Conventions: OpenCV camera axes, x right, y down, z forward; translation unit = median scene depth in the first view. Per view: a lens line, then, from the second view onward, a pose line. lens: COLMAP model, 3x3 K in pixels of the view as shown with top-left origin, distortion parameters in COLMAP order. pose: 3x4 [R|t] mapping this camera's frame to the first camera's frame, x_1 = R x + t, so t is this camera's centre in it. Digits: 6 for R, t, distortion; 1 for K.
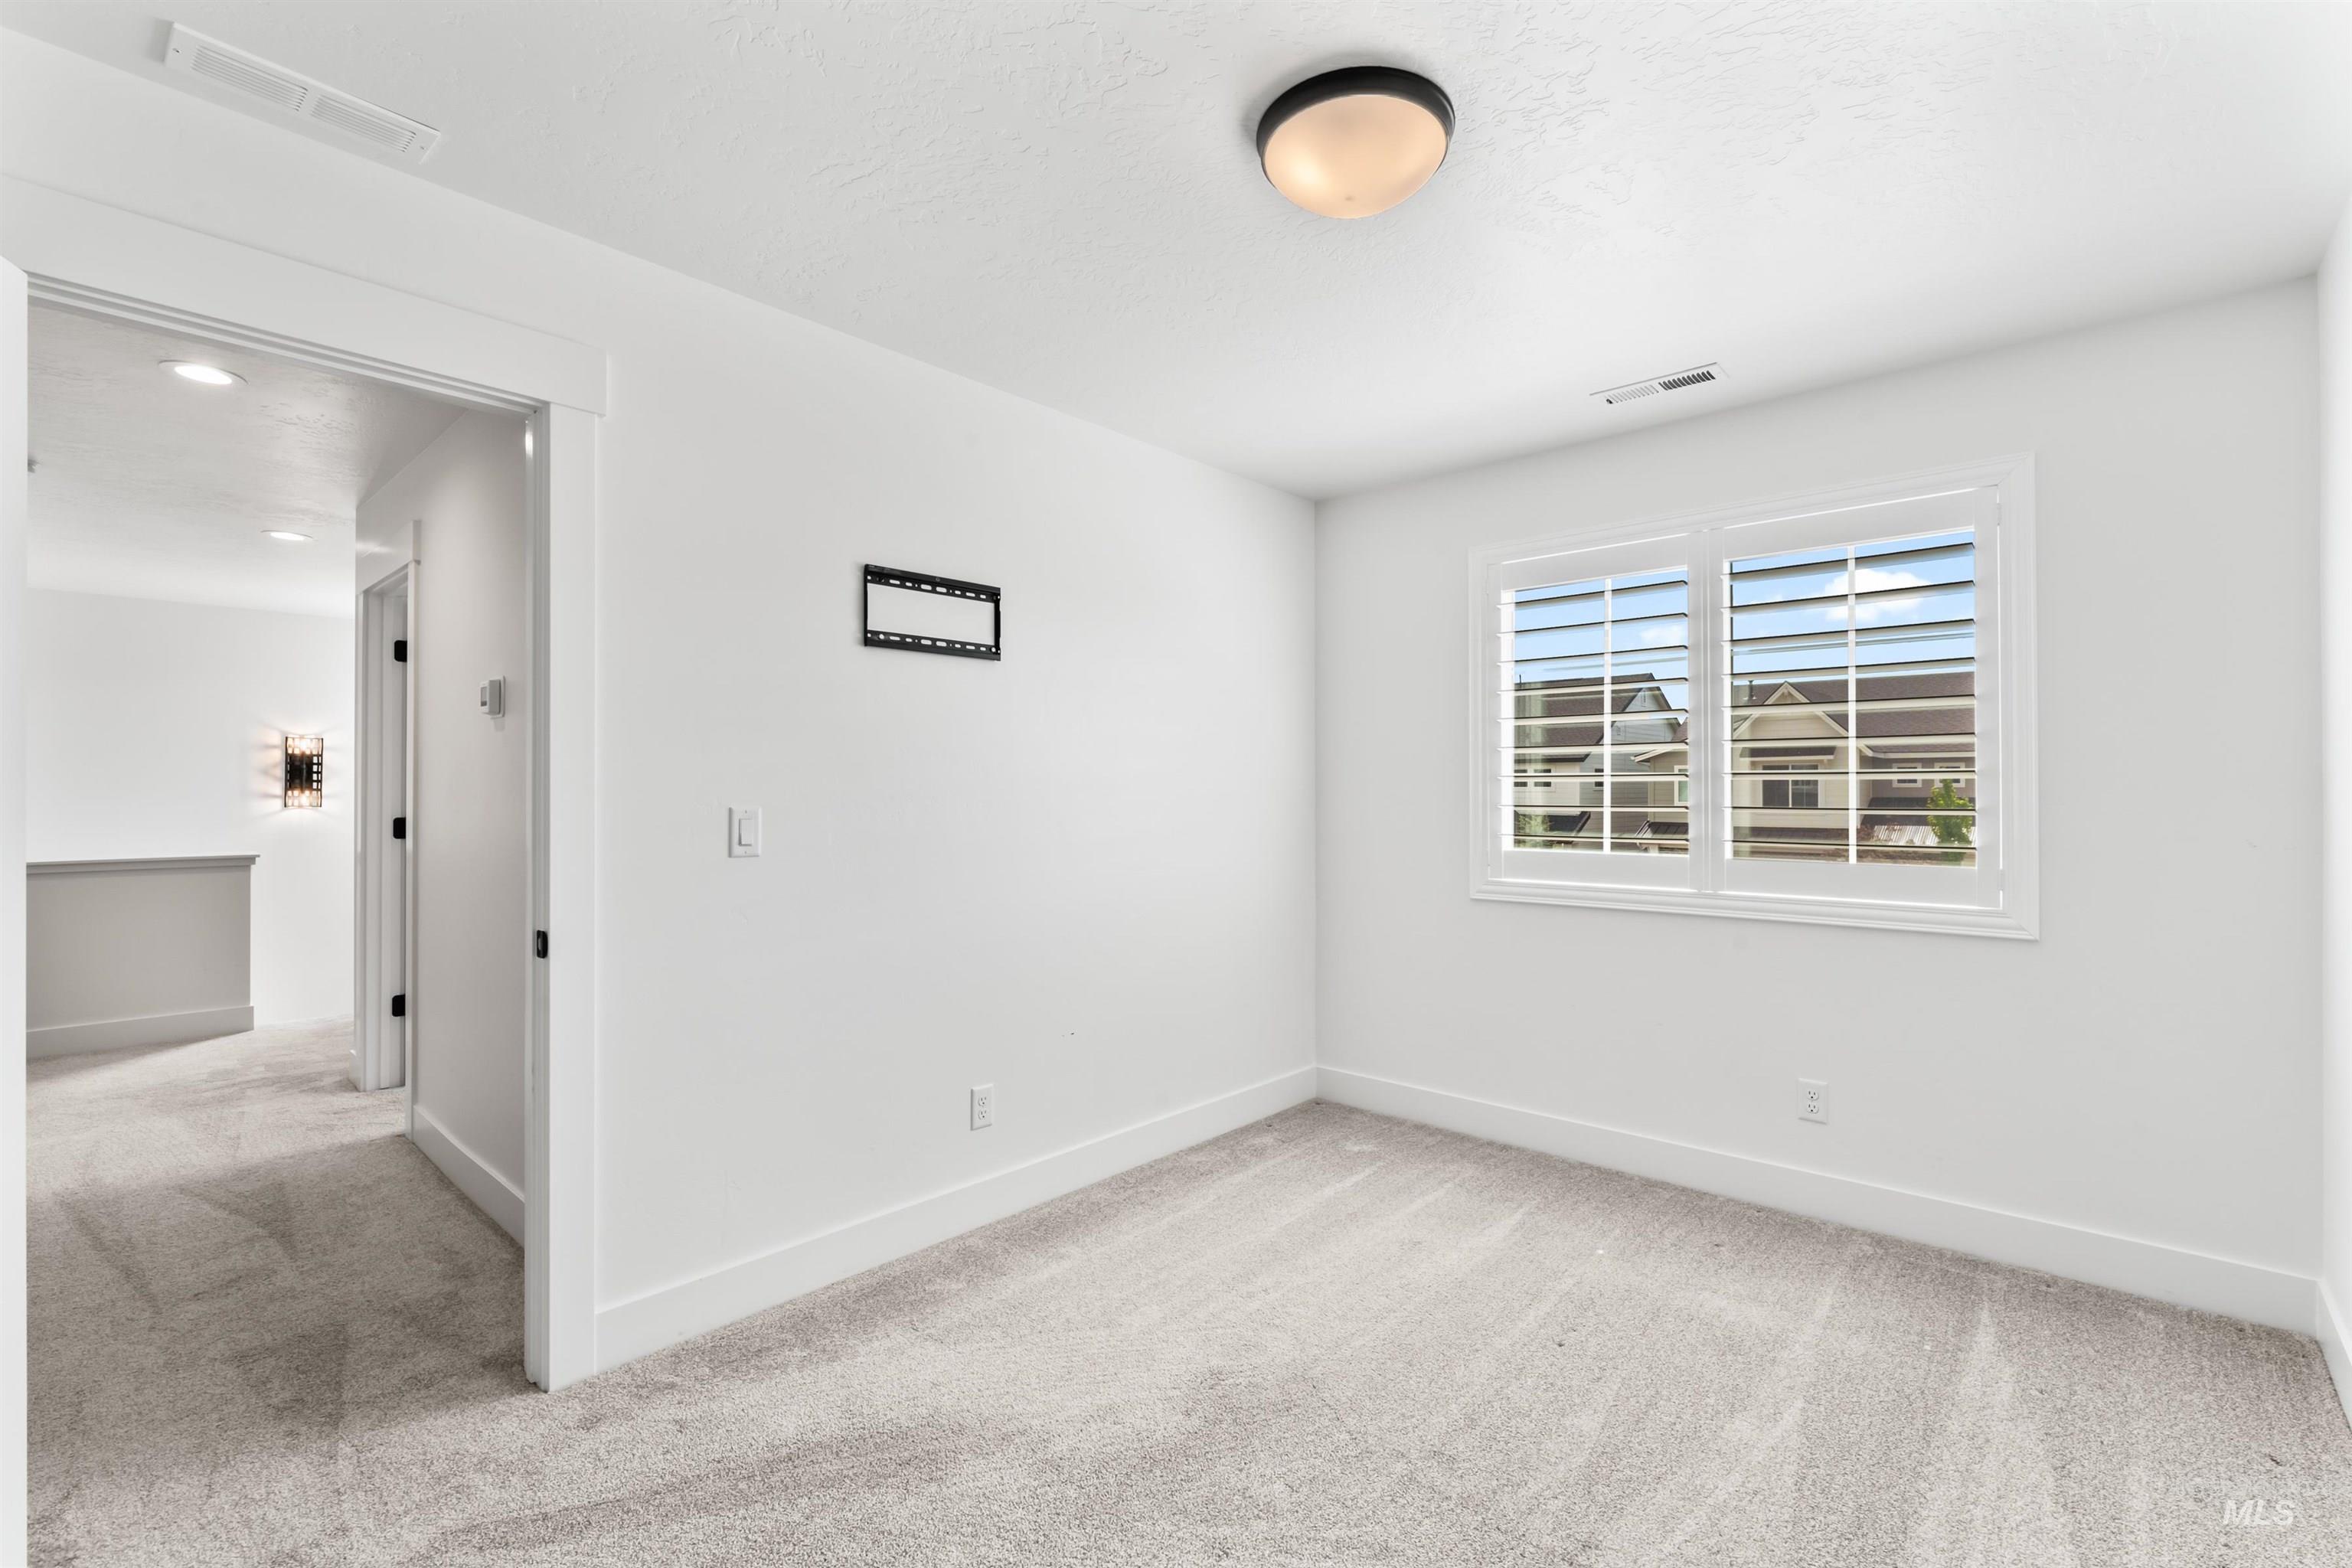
lens RADIAL K [[1032.4, 0, 1176.0], [0, 1032.4, 784.0], [0, 0, 1]] dist [0.000079, -0.000035]
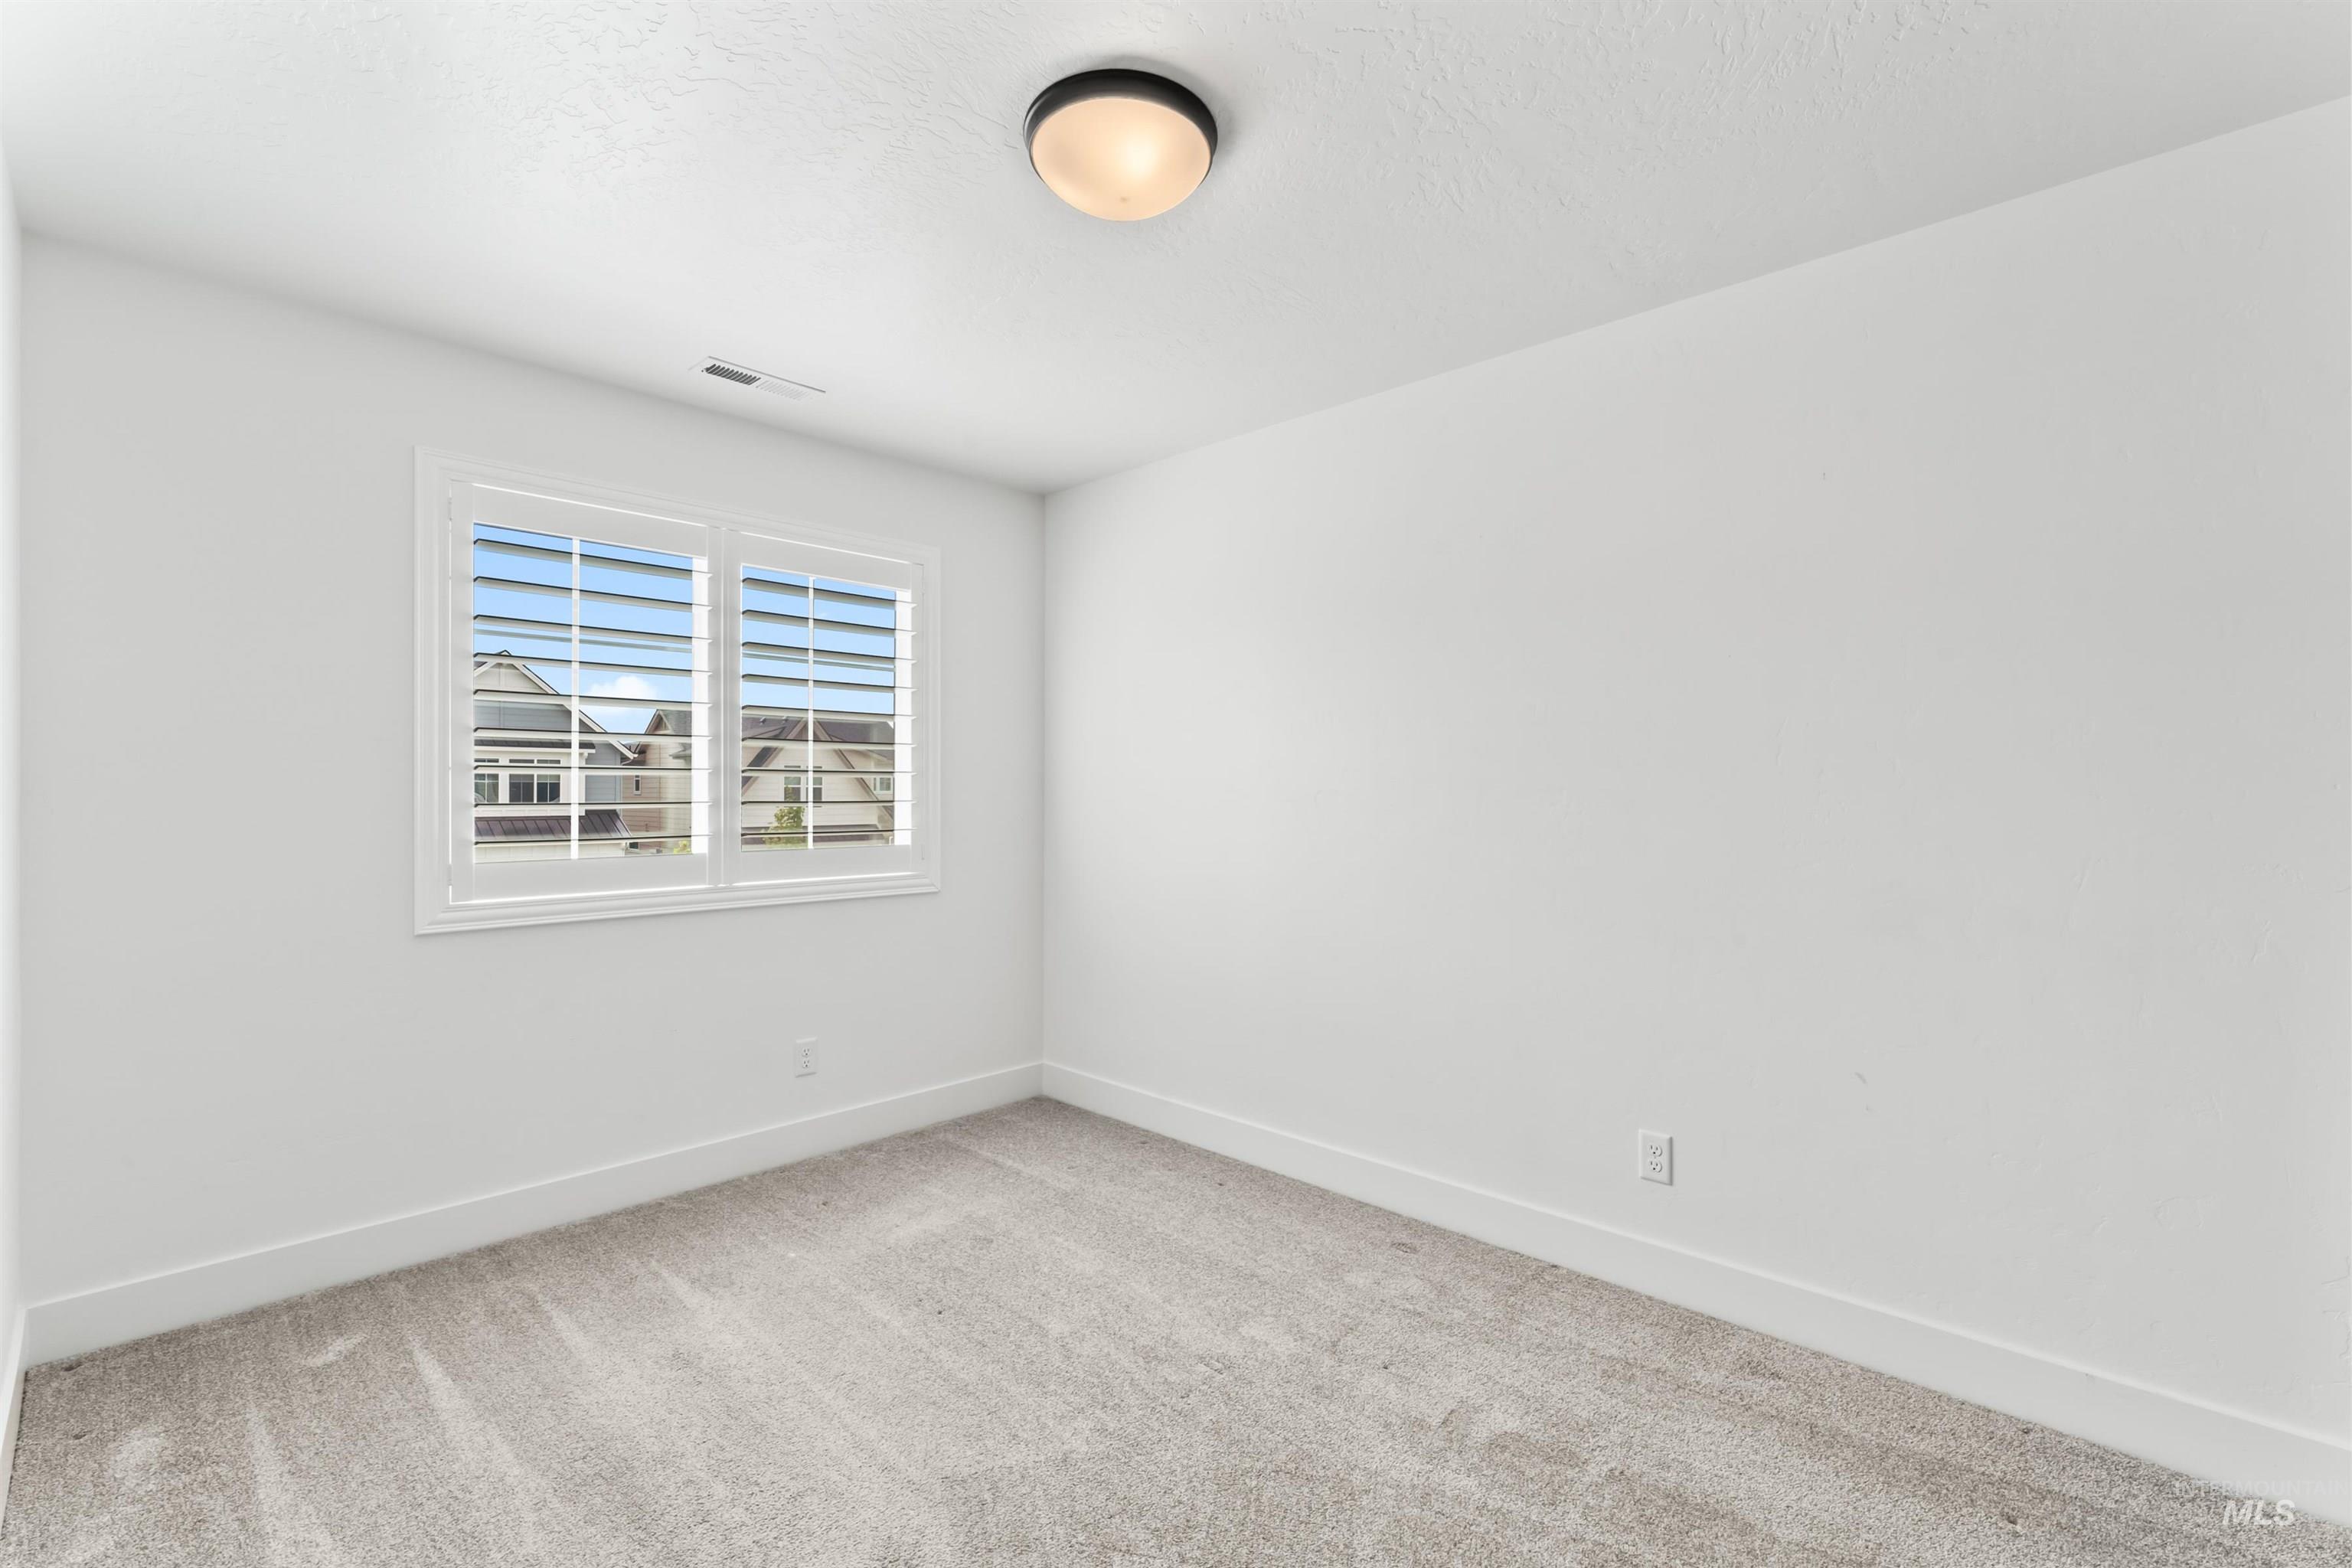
lens RADIAL K [[1038.2, 0, 1176.0], [0, 1038.2, 784.0], [0, 0, 1]] dist [0.000050, 0.000002]
pose [[0.019140, 0.006674, 0.999795, -0.874318], [-0.011915, 0.999908, -0.006447, 0.011288], [-0.999746, -0.011789, 0.019217, 0.949573]]
